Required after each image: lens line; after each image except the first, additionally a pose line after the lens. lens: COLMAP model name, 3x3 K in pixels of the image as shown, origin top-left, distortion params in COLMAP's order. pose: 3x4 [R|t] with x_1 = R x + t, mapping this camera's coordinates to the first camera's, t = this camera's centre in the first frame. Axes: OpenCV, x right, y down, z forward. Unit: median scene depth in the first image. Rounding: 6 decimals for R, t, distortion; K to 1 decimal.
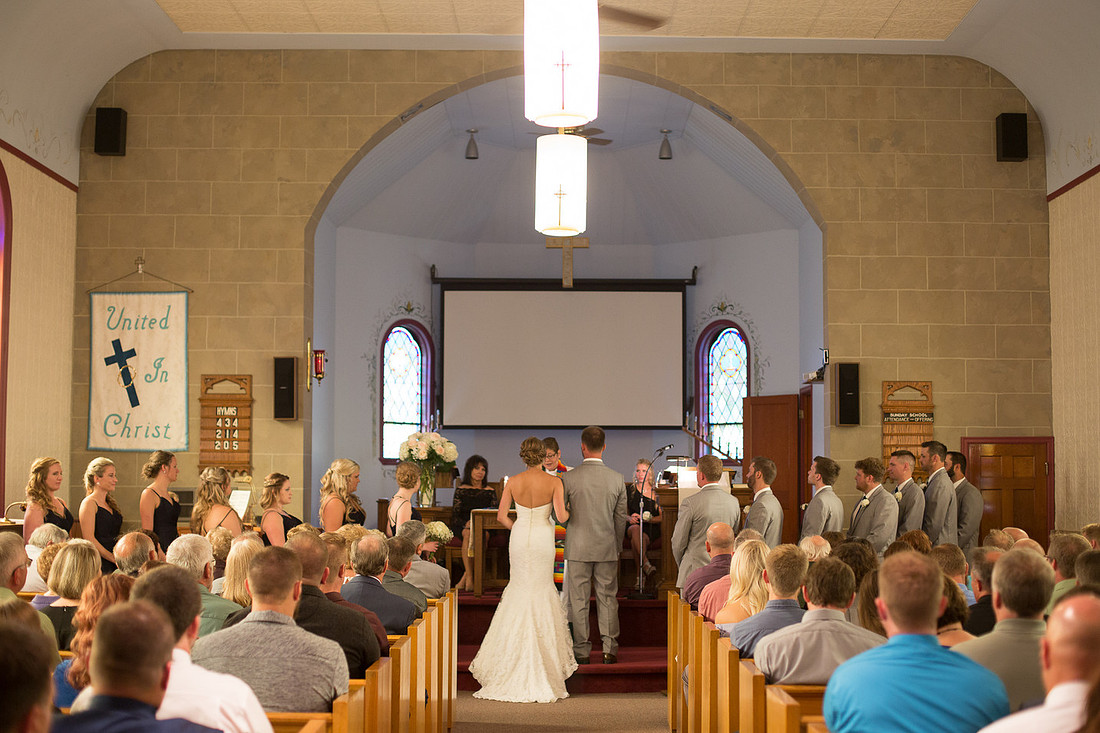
lens RADIAL K [[1585.2, 0, 550.0], [0, 1585.2, 366.5], [0, 0, 1]] dist [-0.139235, -0.000287]
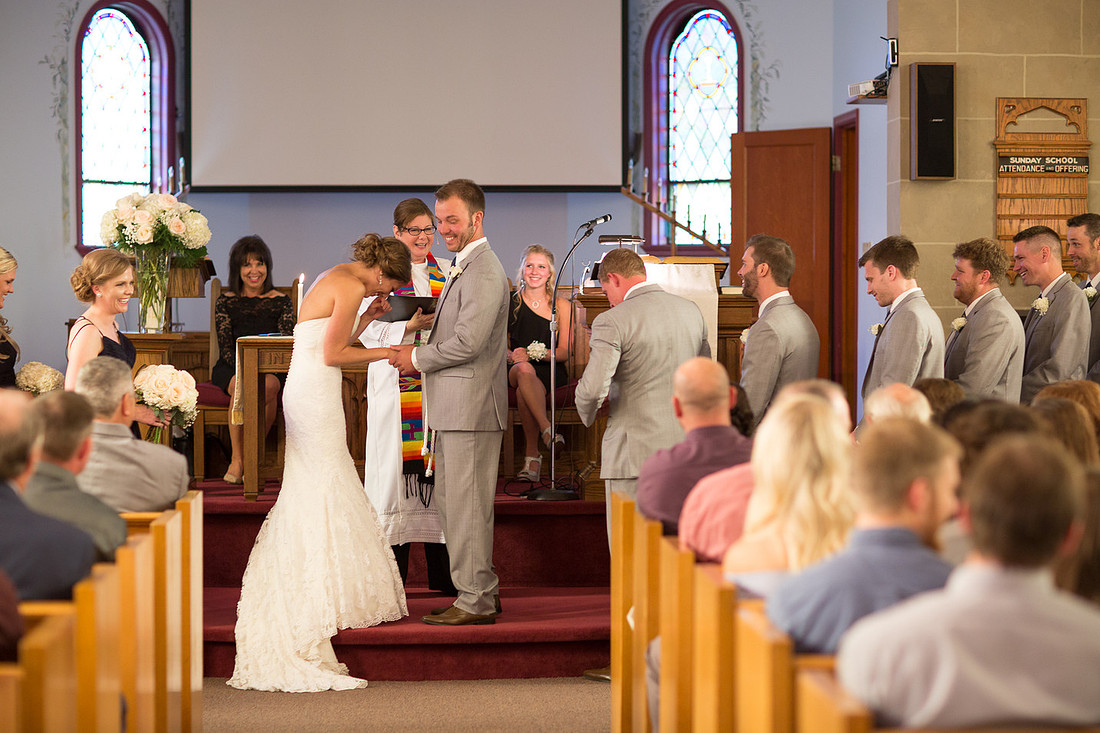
lens RADIAL K [[2570.5, 0, 550.0], [0, 2570.5, 366.5], [0, 0, 1]] dist [-0.062734, -0.481876]
pose [[0.998034, -0.007011, 0.062287, 0.001822], [0.000633, 0.994802, 0.101824, 0.010751], [-0.062677, -0.101584, 0.992851, 0.116705]]
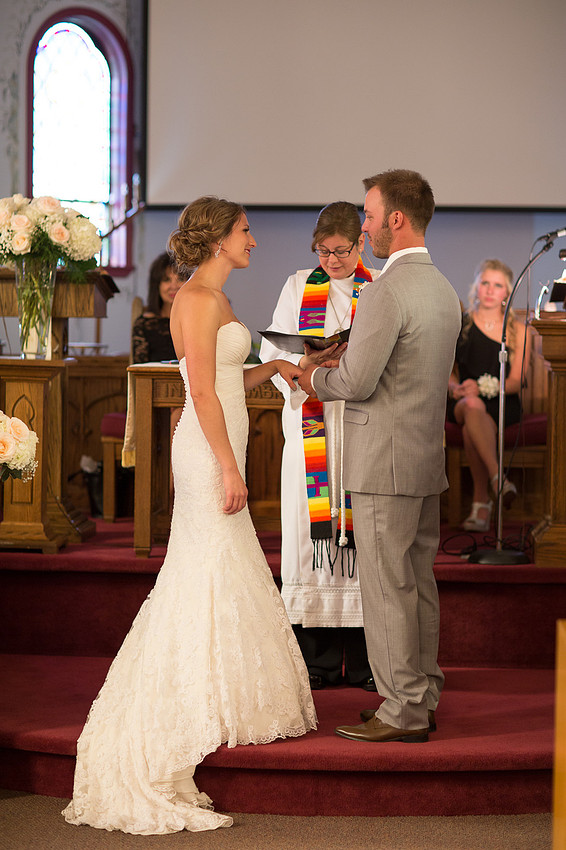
lens RADIAL K [[1986.3, 0, 283.0], [0, 1986.3, 425.0], [0, 0, 1]] dist [-0.062734, -0.481876]
pose [[0.997913, 0.009392, -0.063889, 0.029200], [-0.001184, 0.991862, 0.127312, 0.031807], [0.064565, -0.126971, 0.989803, 0.397625]]
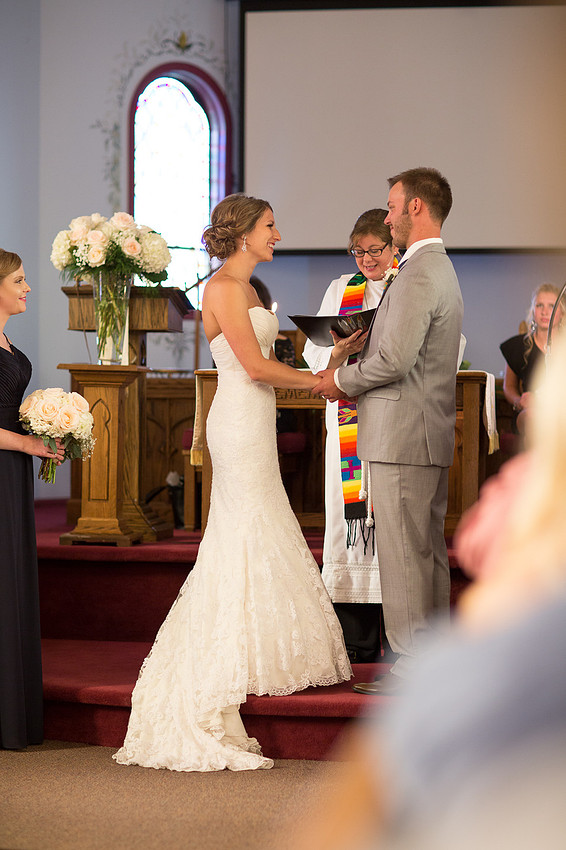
lens RADIAL K [[2015.5, 0, 283.0], [0, 2015.5, 425.0], [0, 0, 1]] dist [-0.023340, -0.450690]
pose [[0.990149, 0.001566, -0.140007, 0.059293], [0.009340, 0.996971, 0.077208, 0.055044], [0.139704, -0.077755, 0.987136, 0.354620]]
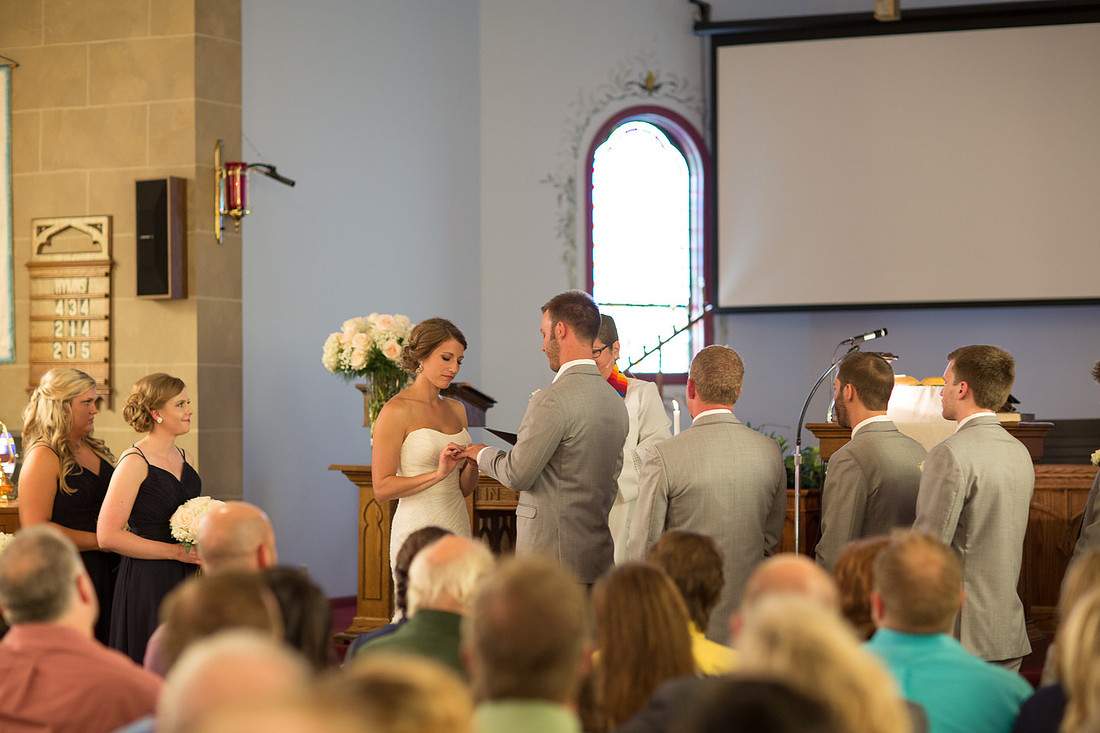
lens RADIAL K [[2570.5, 0, 550.0], [0, 2570.5, 366.5], [0, 0, 1]] dist [-0.062734, -0.481876]
pose [[0.913765, -0.016718, -0.405899, 0.277803], [0.037041, 0.998420, 0.042264, 0.023681], [0.404551, -0.053654, 0.912940, 0.262552]]
